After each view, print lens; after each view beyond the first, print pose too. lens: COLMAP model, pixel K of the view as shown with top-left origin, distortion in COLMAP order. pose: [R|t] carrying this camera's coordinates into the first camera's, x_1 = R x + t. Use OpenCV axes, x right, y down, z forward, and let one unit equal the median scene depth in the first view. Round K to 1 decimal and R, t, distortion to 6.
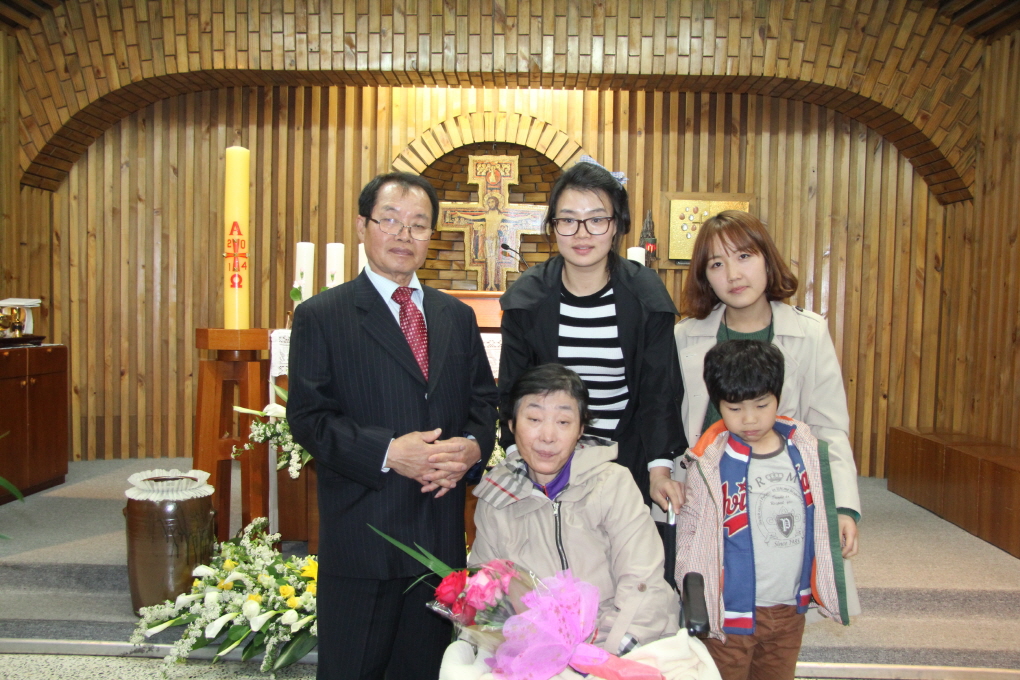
lens RADIAL K [[996.6, 0, 498.7], [0, 996.6, 361.9], [0, 0, 1]] dist [-0.130387, 0.281024]
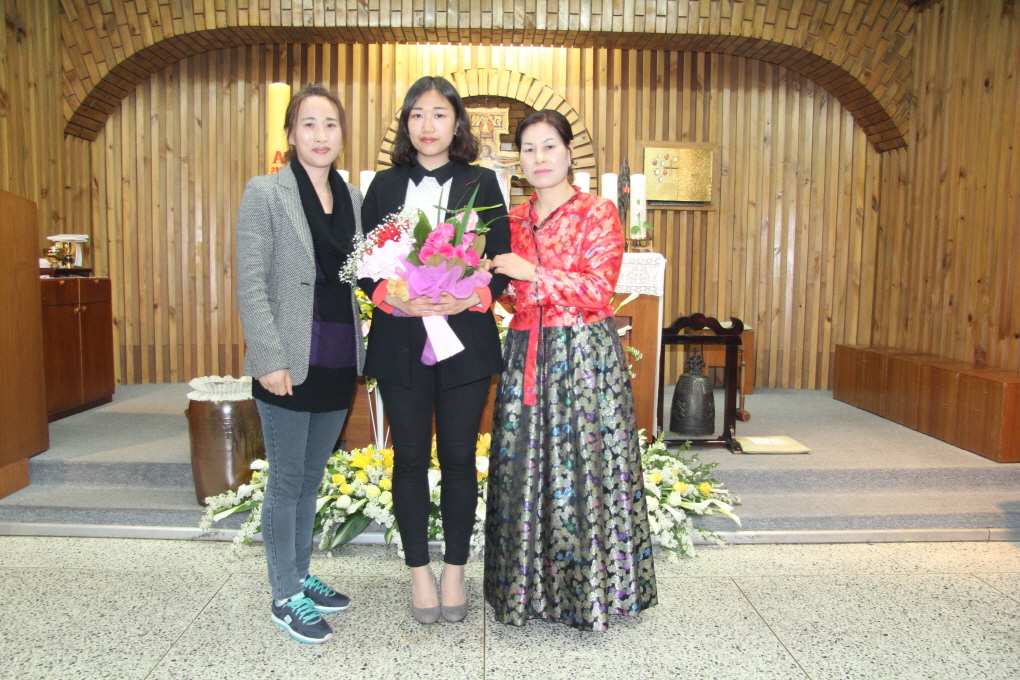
lens RADIAL K [[878.0, 0, 506.1], [0, 878.0, 361.4], [0, 0, 1]] dist [-0.167660, 0.187396]
pose [[0.998511, -0.012442, 0.053115, -0.044686], [0.009548, 0.998473, 0.054409, 0.027887], [-0.053710, -0.053821, 0.997105, 0.010441]]
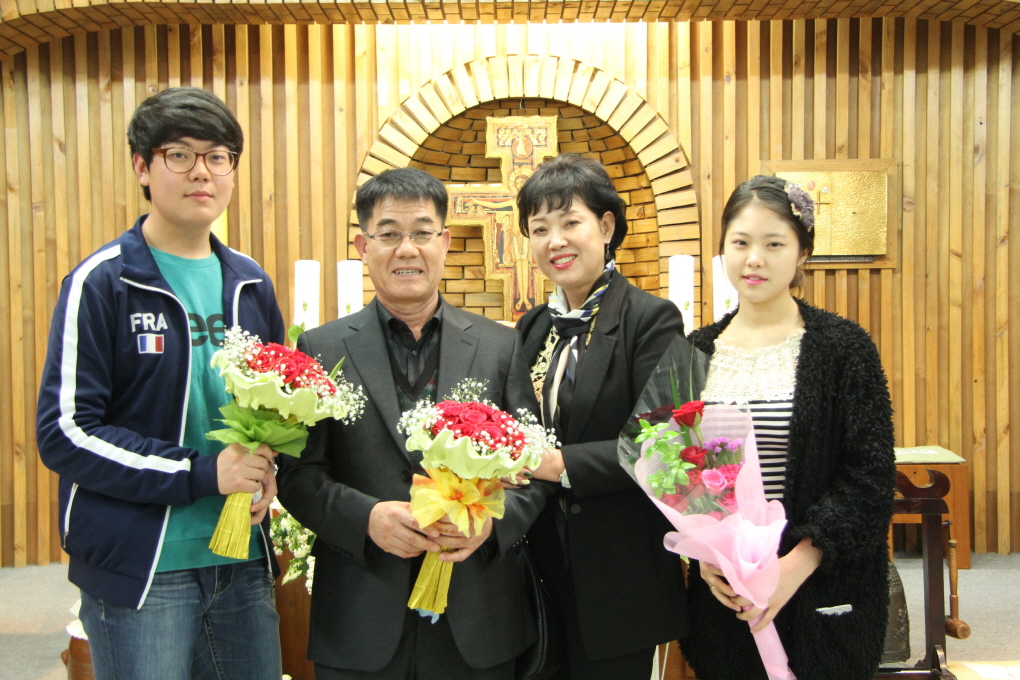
lens RADIAL K [[1436.6, 0, 508.5], [0, 1436.6, 353.3], [0, 0, 1]] dist [0.034618, 0.509115]
pose [[0.999132, -0.030968, 0.027862, -0.055961], [0.031679, 0.999175, -0.025431, -0.015760], [-0.027052, 0.026292, 0.999288, -0.024955]]
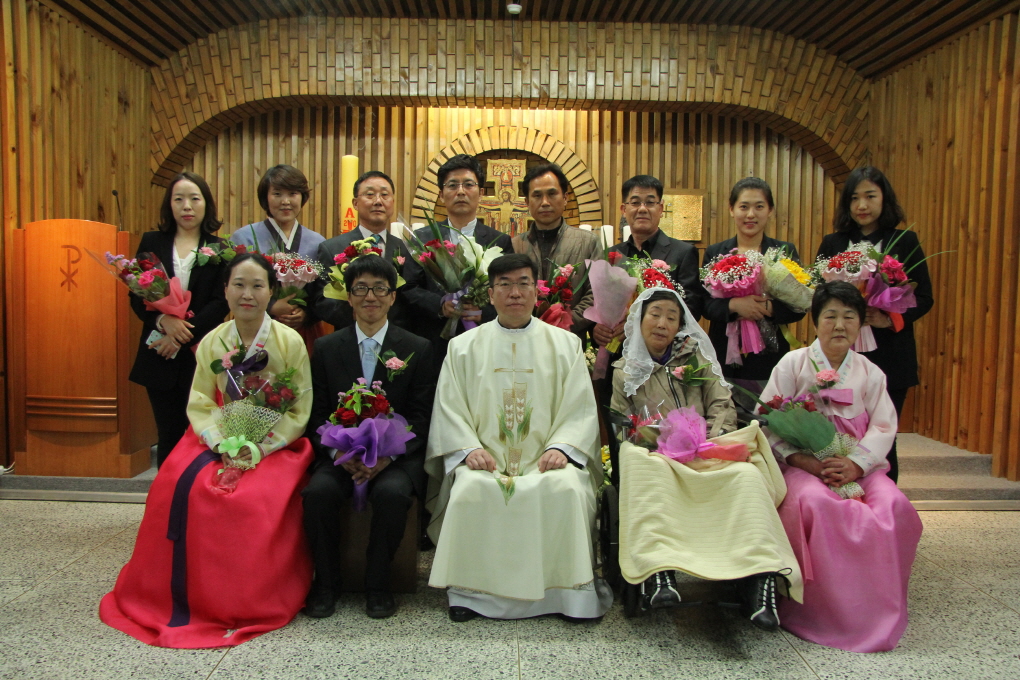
lens RADIAL K [[897.0, 0, 510.6], [0, 897.0, 358.6], [0, 0, 1]] dist [-0.152553, 0.189149]
pose [[0.998933, -0.008691, 0.045362, -0.063463], [0.007886, 0.999809, 0.017901, 0.034939], [-0.045509, -0.017524, 0.998810, -0.189749]]
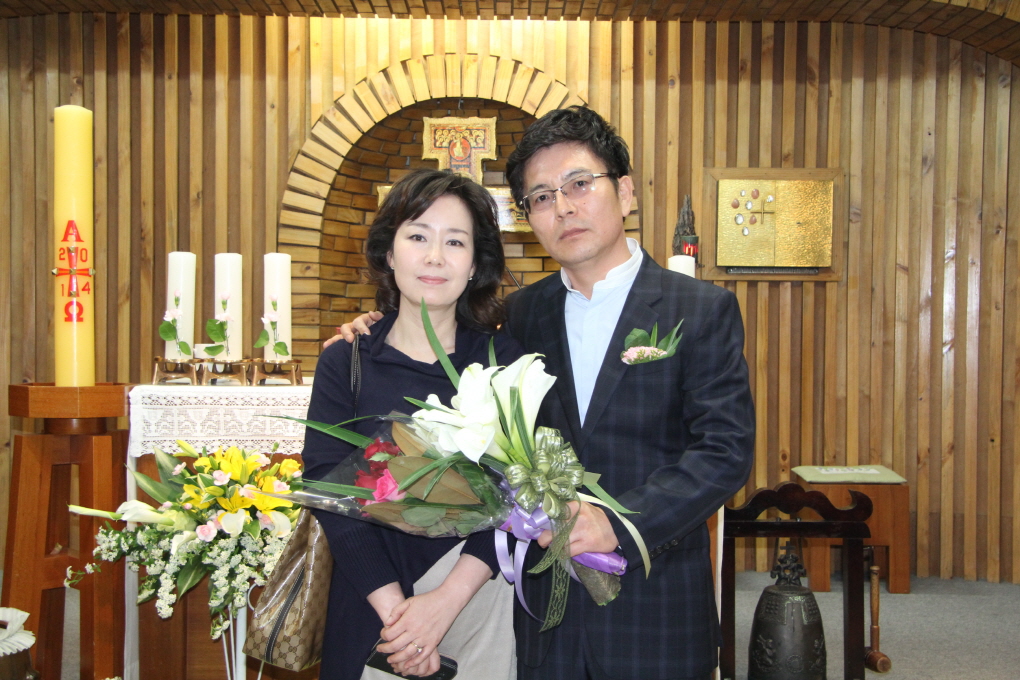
lens RADIAL K [[1395.9, 0, 501.8], [0, 1395.9, 352.8], [0, 0, 1]] dist [0.008561, 0.532441]
pose [[0.999506, -0.011242, 0.029355, -0.007202], [0.012288, 0.999287, -0.035713, -0.012220], [-0.028933, 0.036056, 0.998931, 0.044923]]
